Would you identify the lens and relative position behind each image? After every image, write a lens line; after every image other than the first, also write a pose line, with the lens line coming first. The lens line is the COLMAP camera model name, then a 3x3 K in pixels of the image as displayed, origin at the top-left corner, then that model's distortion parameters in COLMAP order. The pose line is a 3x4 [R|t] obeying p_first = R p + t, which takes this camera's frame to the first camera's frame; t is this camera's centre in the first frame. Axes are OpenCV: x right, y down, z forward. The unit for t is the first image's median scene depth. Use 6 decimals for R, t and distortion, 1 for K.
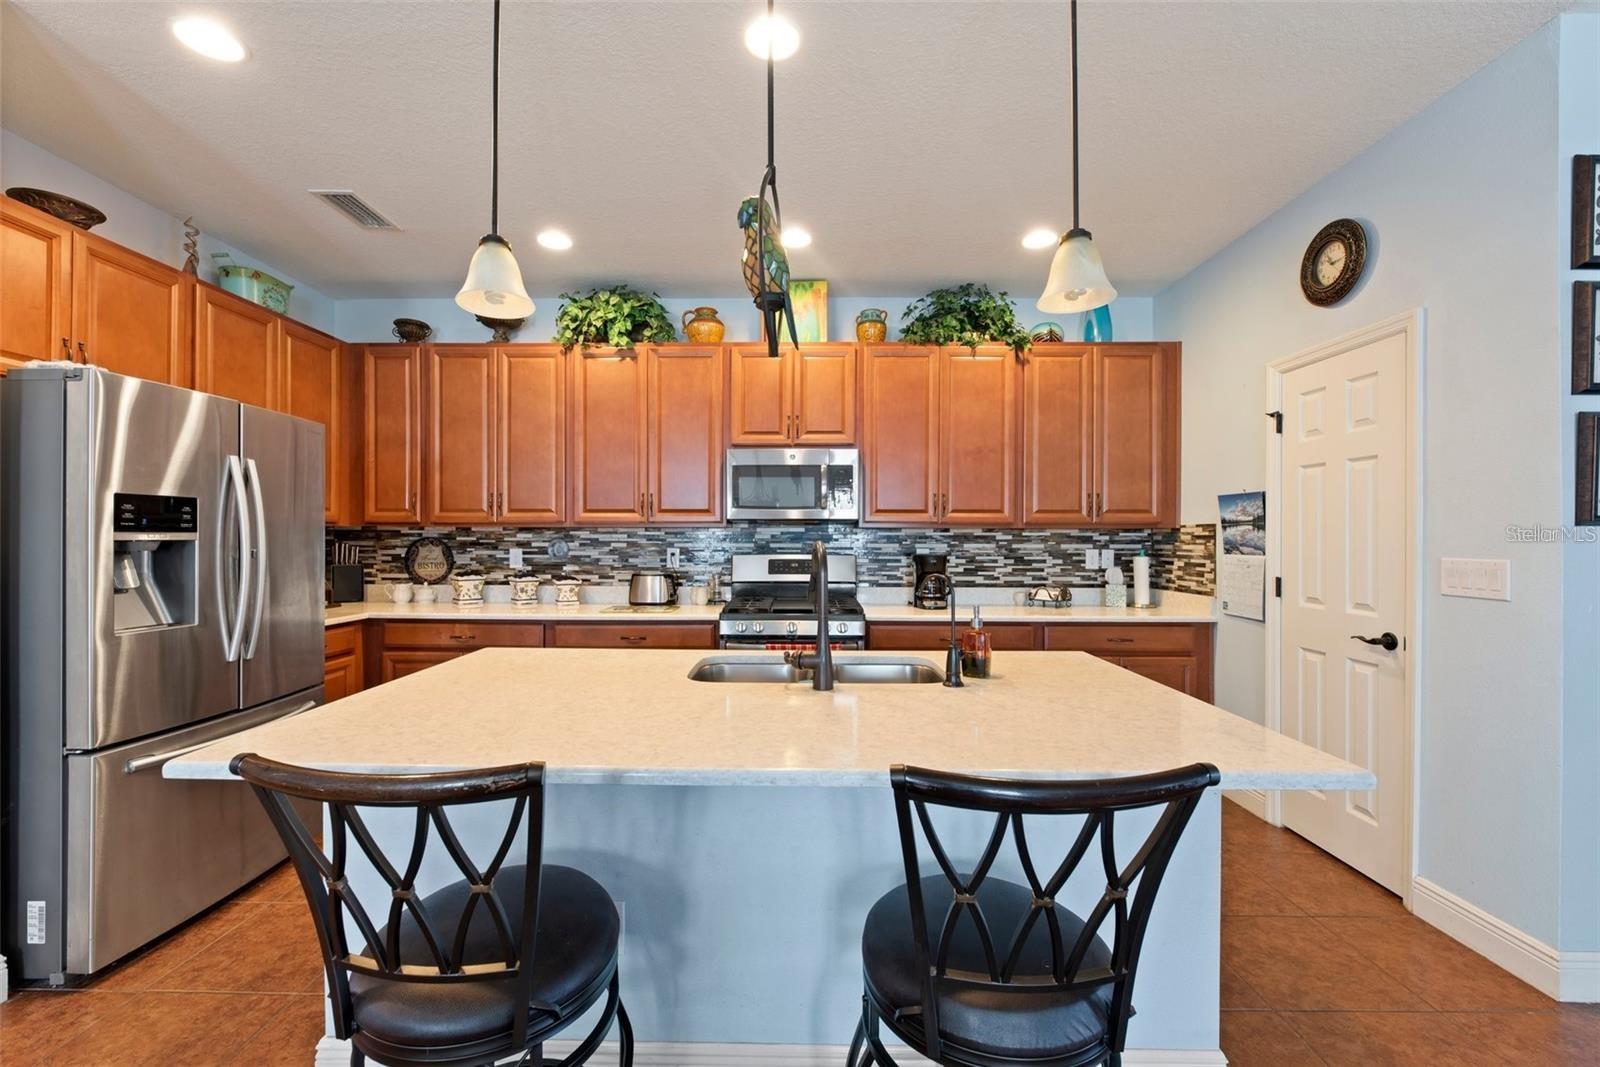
lens RADIAL K [[660.7, 0, 800.9], [0, 660.7, 539.0], [0, 0, 1]] dist [-0.001748, -0.000102]
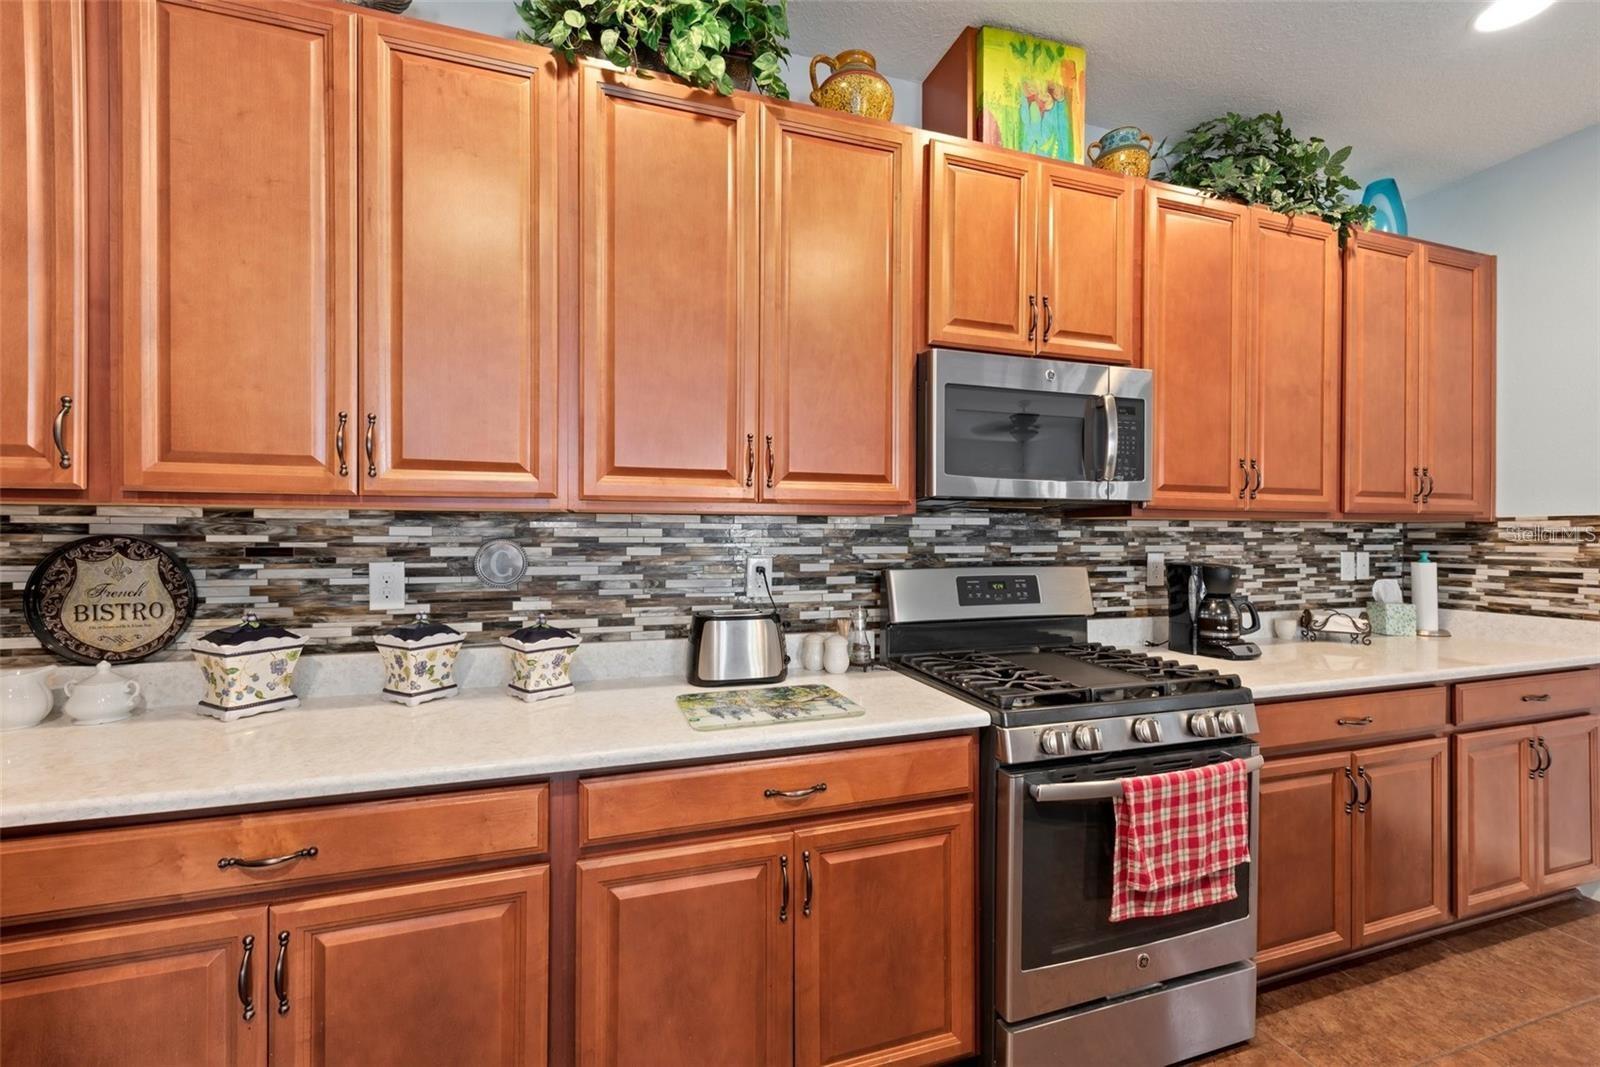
lens RADIAL K [[642.1, 0, 797.8], [0, 642.1, 537.1], [0, 0, 1]] dist [0.001108, -0.000181]
pose [[0.947073, -0.001290, 0.321015, -0.321450], [0.000616, 0.999997, 0.002201, -0.002000], [-0.321017, -0.001887, 0.947072, 0.546046]]
